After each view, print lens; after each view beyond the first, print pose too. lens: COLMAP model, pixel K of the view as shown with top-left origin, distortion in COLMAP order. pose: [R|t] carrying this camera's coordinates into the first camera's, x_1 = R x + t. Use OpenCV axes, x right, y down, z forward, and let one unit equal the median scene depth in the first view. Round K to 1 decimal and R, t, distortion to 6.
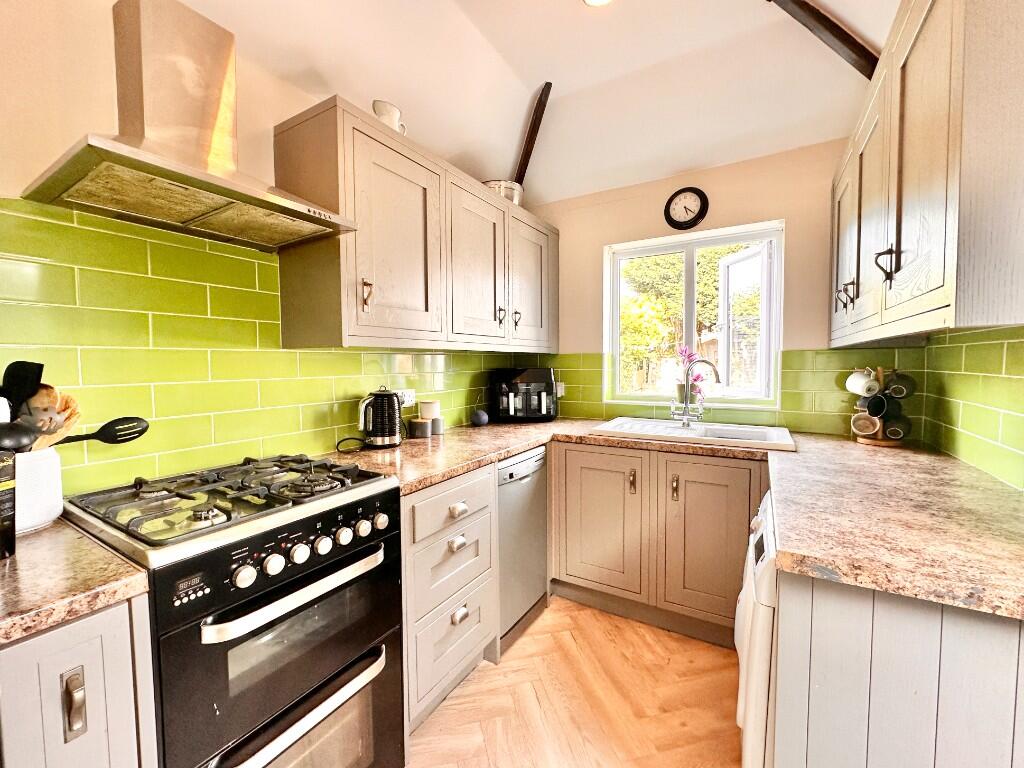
lens RADIAL K [[414.8, 0, 514.1], [0, 414.8, 381.8], [0, 0, 1]] dist [0.001609, 0.000041]
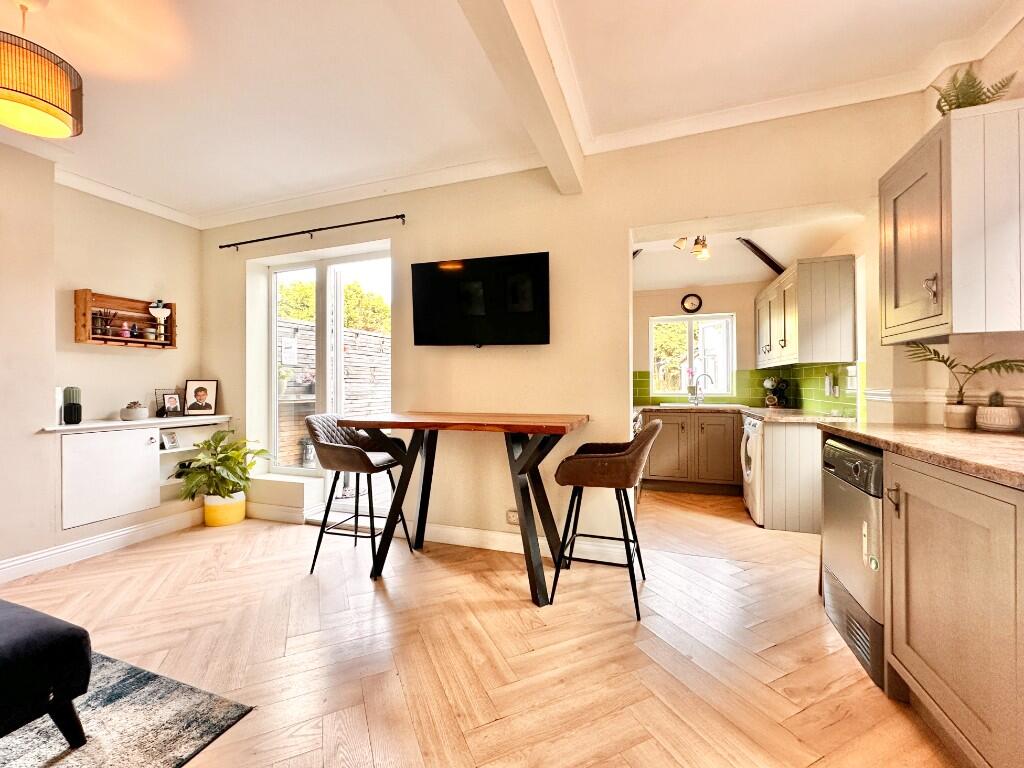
lens RADIAL K [[414.8, 0, 514.1], [0, 414.8, 381.8], [0, 0, 1]] dist [0.001609, 0.000041]
pose [[0.979717, 0.010026, 0.200137, -1.111932], [0.002340, 0.998107, -0.061452, 0.138563], [-0.200374, 0.060674, 0.977839, -1.078034]]
